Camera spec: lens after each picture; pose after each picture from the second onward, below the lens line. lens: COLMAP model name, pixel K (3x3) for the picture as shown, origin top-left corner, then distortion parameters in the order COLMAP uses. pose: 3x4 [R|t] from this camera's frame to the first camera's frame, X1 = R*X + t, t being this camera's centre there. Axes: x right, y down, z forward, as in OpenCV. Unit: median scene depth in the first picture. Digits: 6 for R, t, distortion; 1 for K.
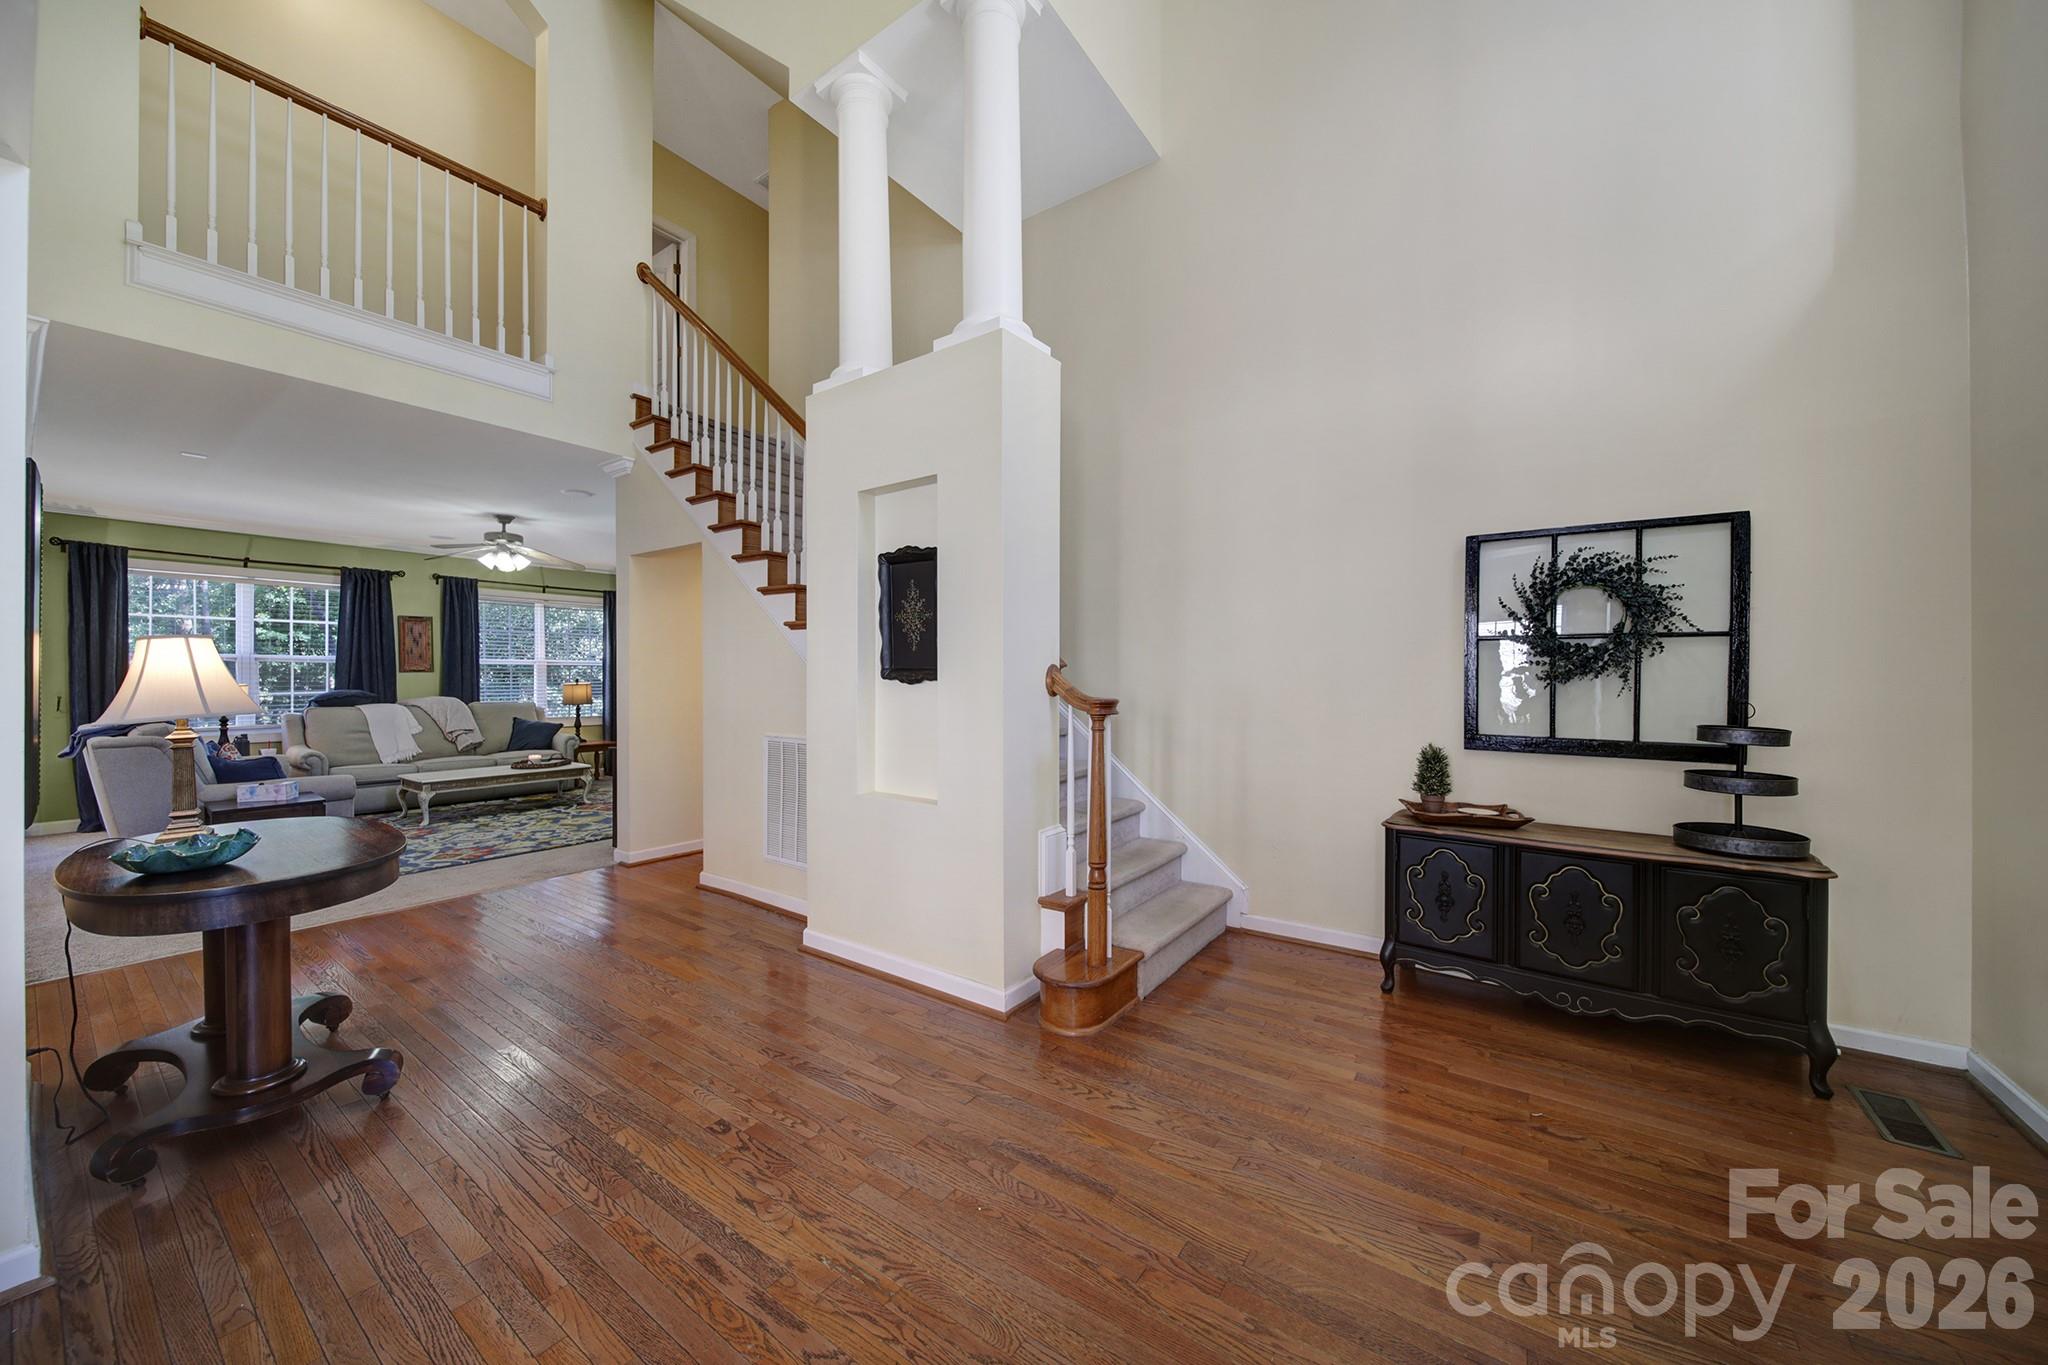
lens RADIAL K [[726.6, 0, 1021.2], [0, 726.6, 677.8], [0, 0, 1]] dist [-0.001334, -0.000149]
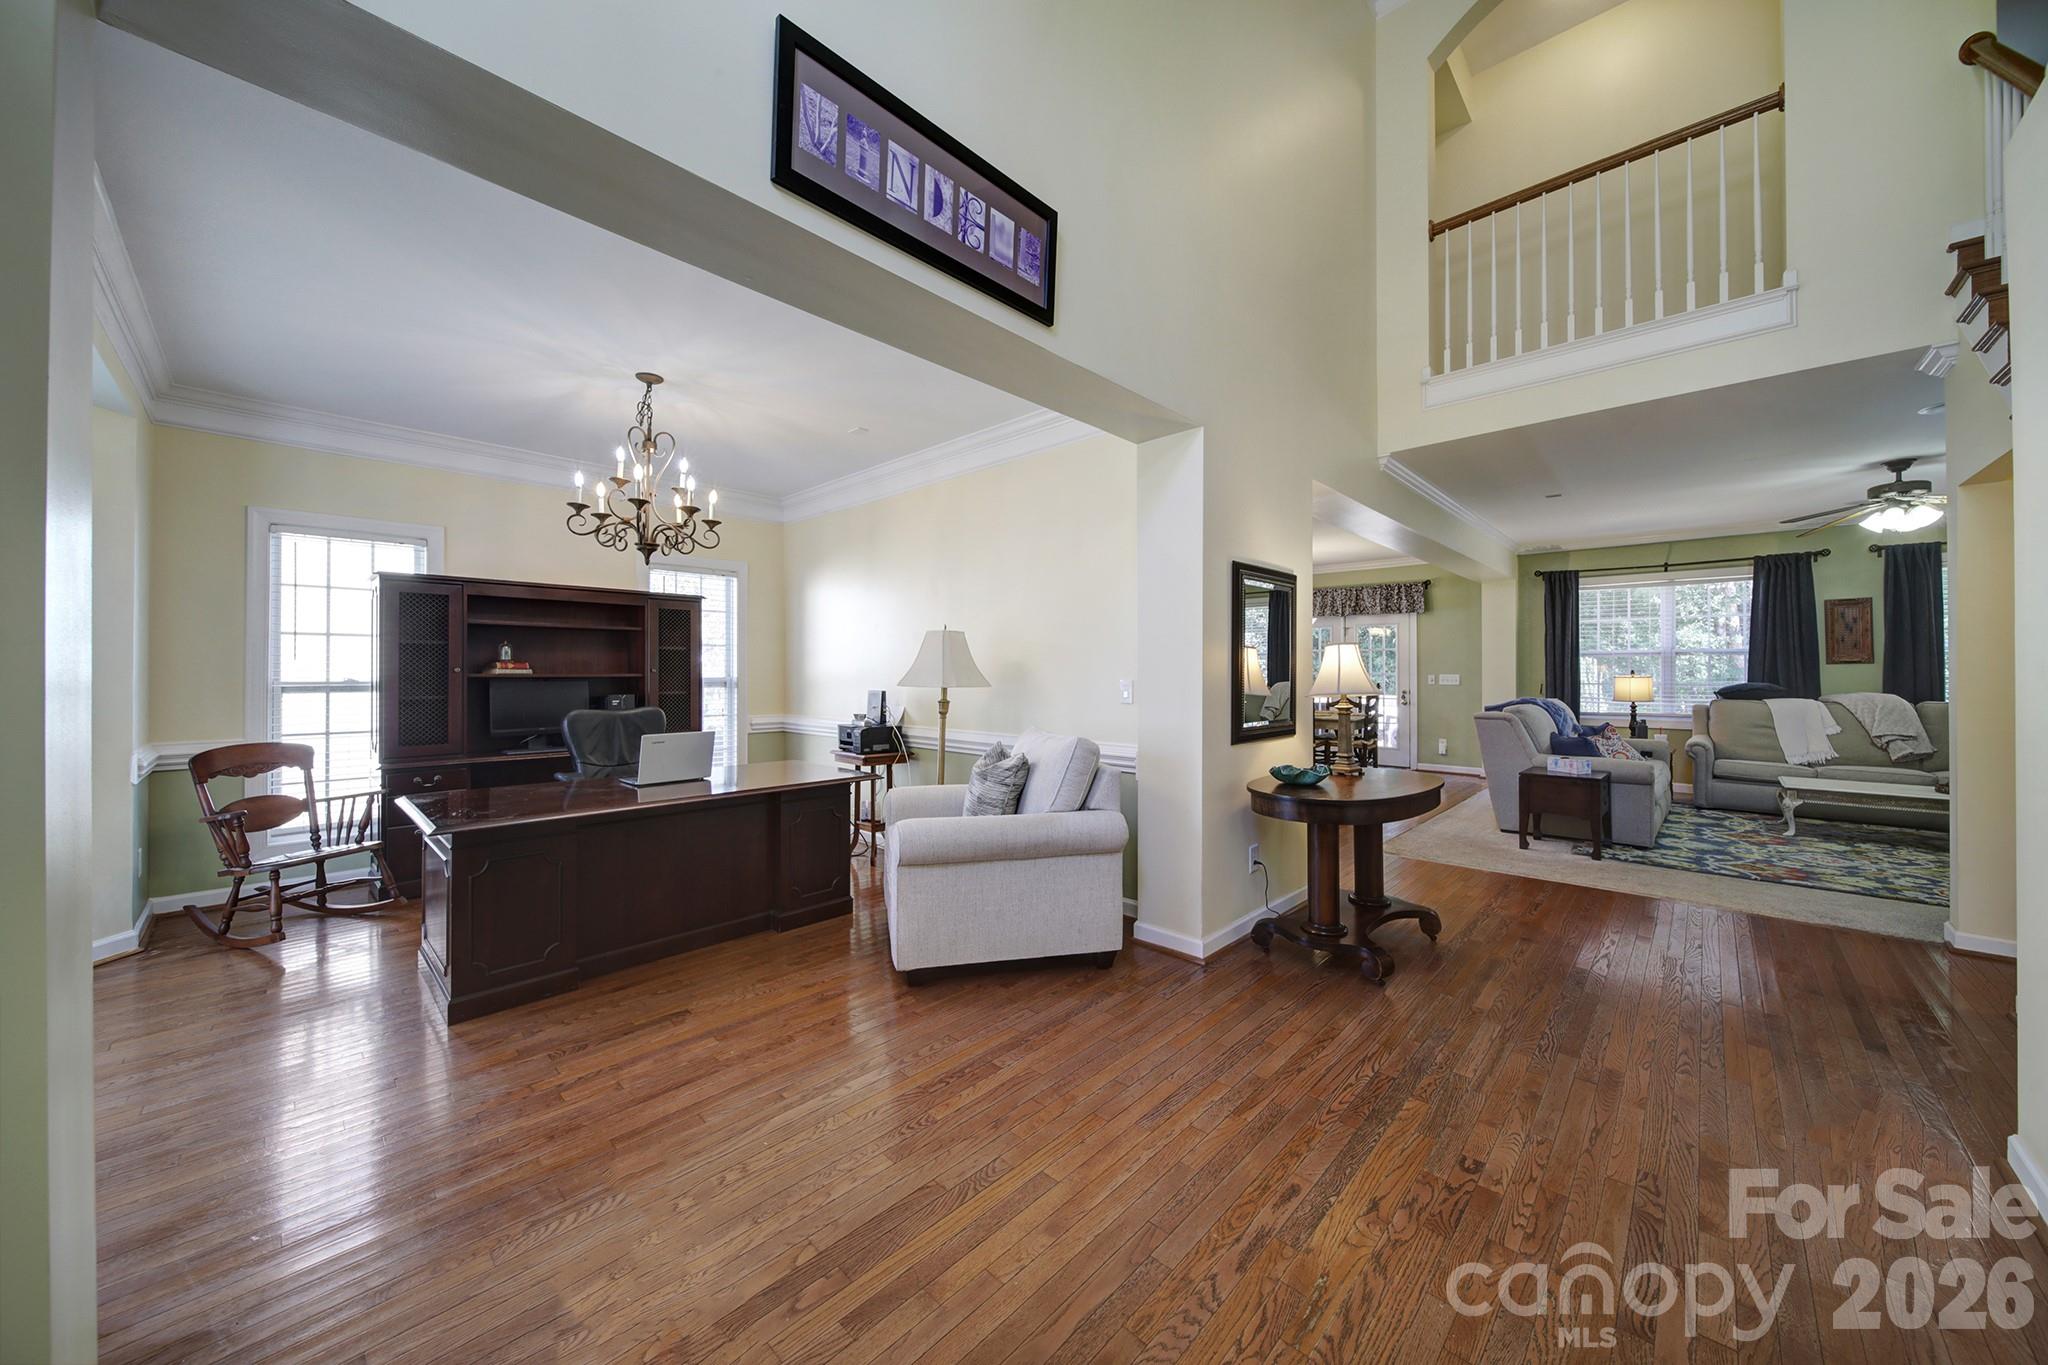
lens RADIAL K [[716.3, 0, 1017.2], [0, 716.3, 665.2], [0, 0, 1]] dist [-0.000988, -0.000221]
pose [[-0.149072, -0.005776, -0.988809, 0.189023], [-0.001481, 0.999983, -0.005618, 0.000251], [0.988825, 0.000627, -0.149078, 0.194433]]
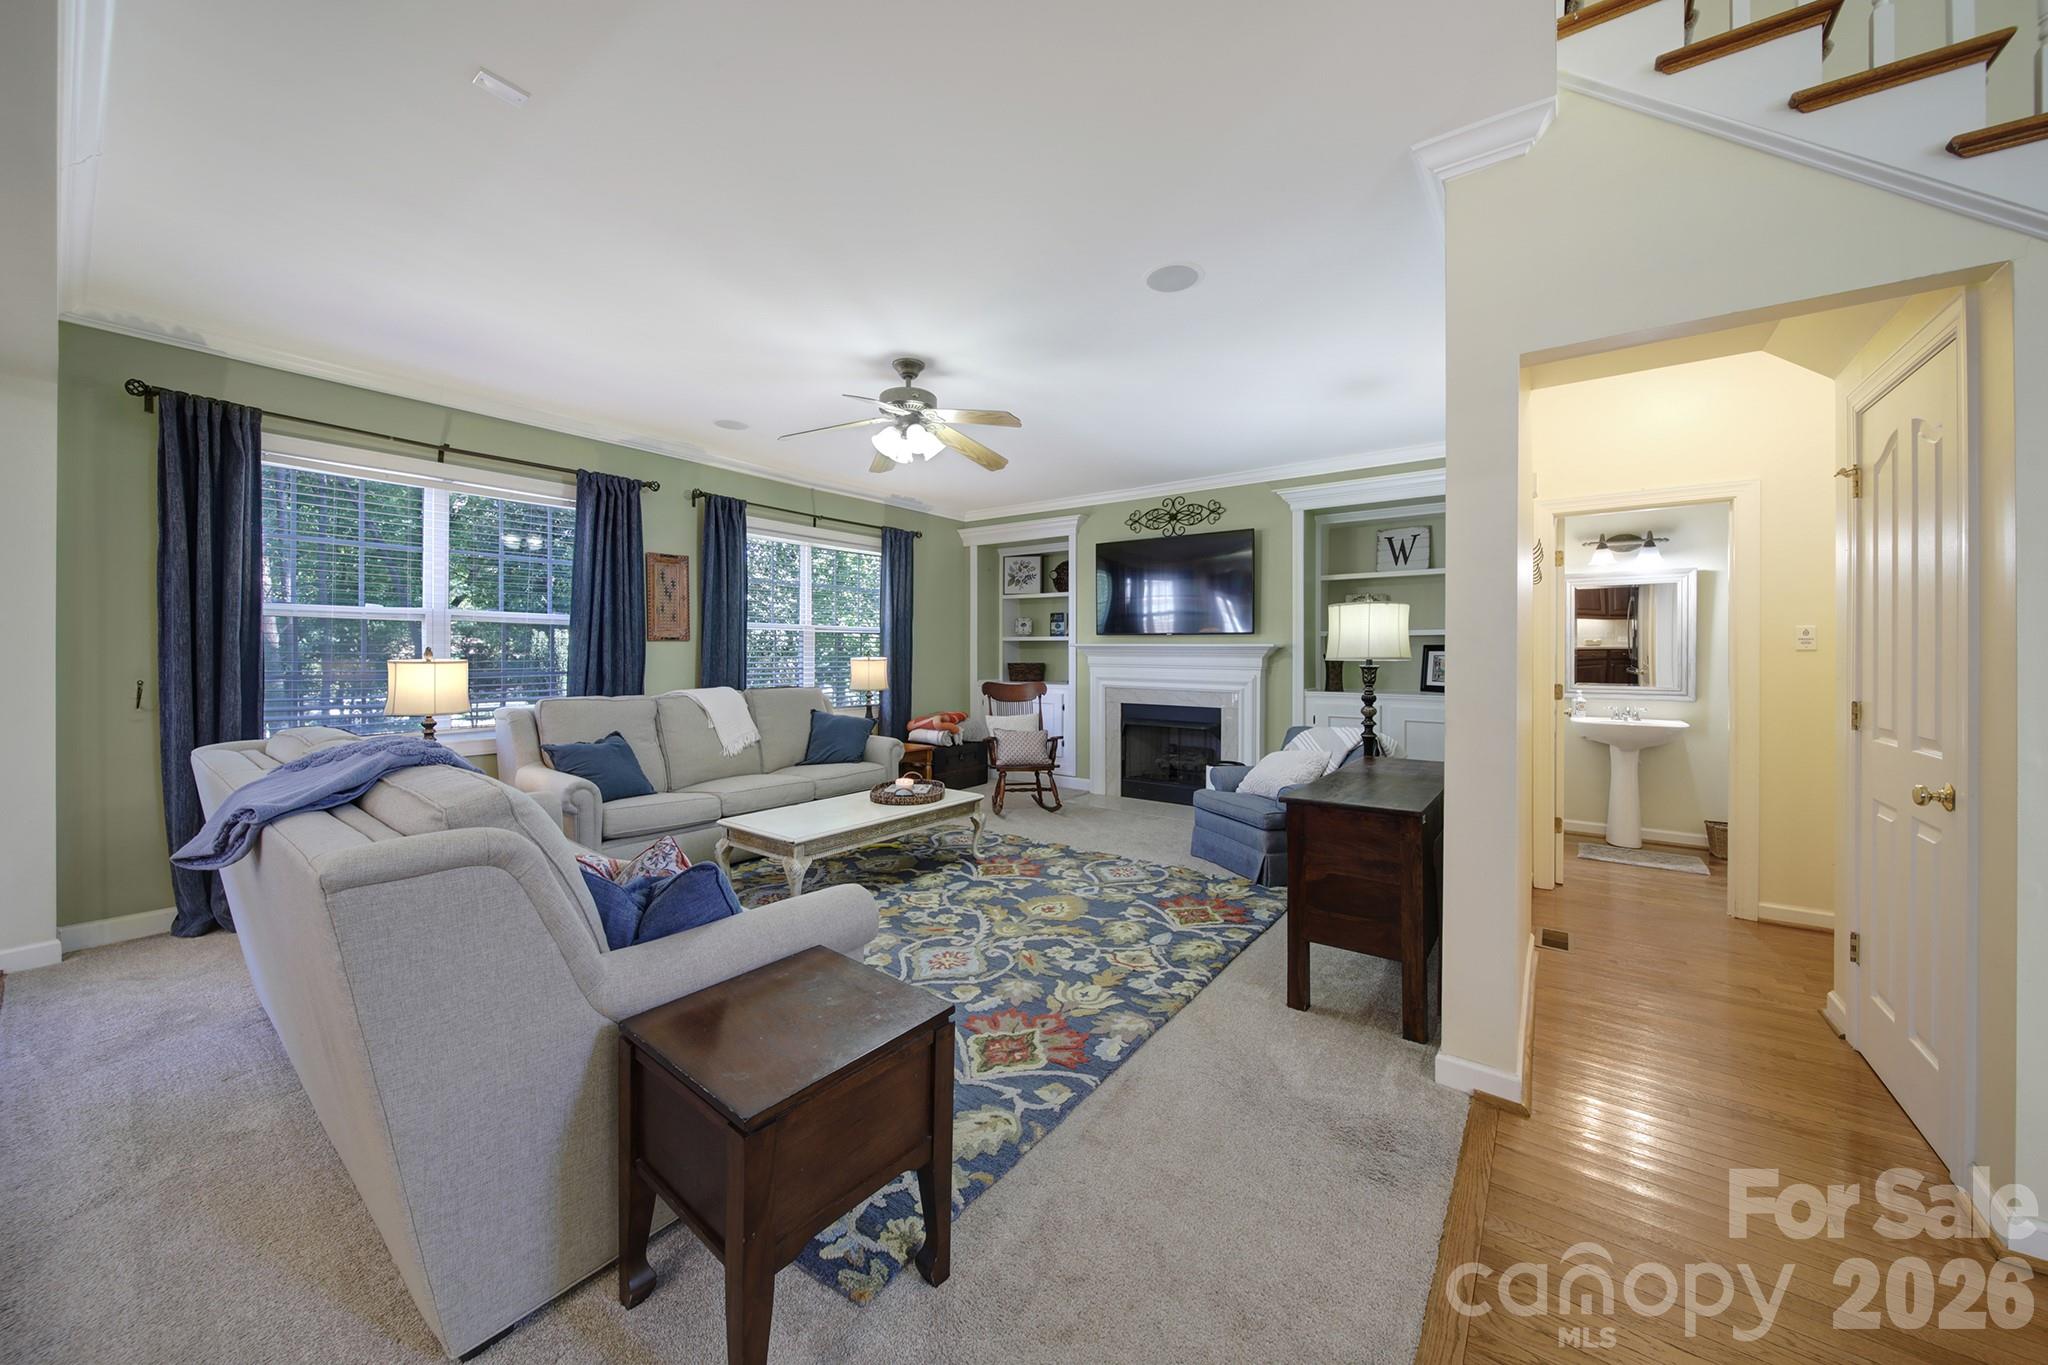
lens RADIAL K [[717.9, 0, 1016.7], [0, 717.9, 652.9], [0, 0, 1]] dist [-0.001033, -0.000041]
pose [[0.999802, 0.004551, -0.019347, -0.649759], [-0.004574, 0.999989, -0.001149, 0.002808], [0.019341, 0.001237, 0.999812, 0.468275]]
